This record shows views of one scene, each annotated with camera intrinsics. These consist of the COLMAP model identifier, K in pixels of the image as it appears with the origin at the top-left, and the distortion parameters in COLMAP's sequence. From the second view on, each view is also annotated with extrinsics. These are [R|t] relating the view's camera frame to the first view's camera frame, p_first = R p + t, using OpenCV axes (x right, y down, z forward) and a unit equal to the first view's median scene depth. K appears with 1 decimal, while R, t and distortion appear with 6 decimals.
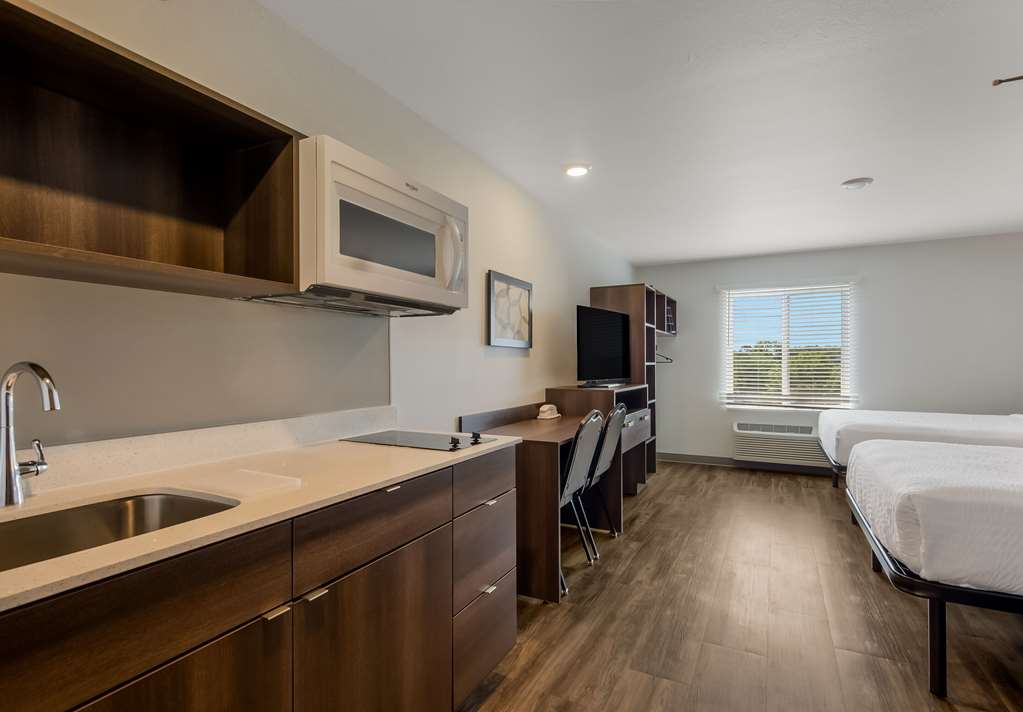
lens RADIAL K [[528.8, 0, 506.5], [0, 528.8, 351.8], [0, 0, 1]] dist [-0.003079, -0.000521]
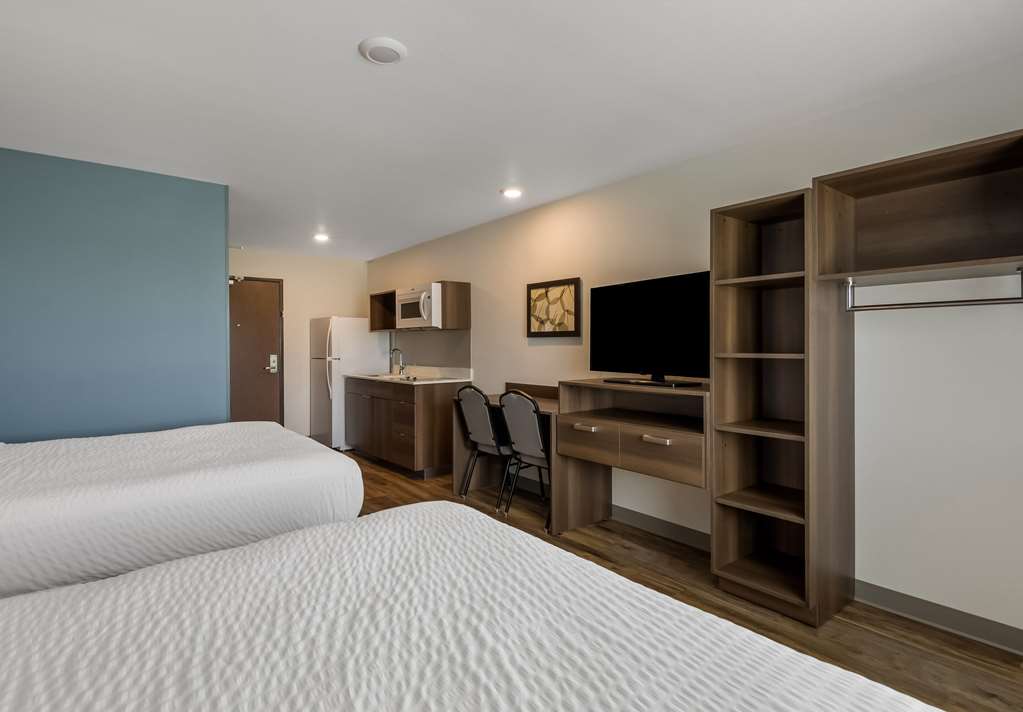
lens RADIAL K [[528.8, 0, 506.5], [0, 528.8, 351.8], [0, 0, 1]] dist [-0.003079, -0.000521]
pose [[-0.413974, 0.007988, -0.910253, 1.121050], [0.018283, 0.999833, 0.000459, 0.021513], [0.910105, -0.016452, -0.414051, 1.337353]]
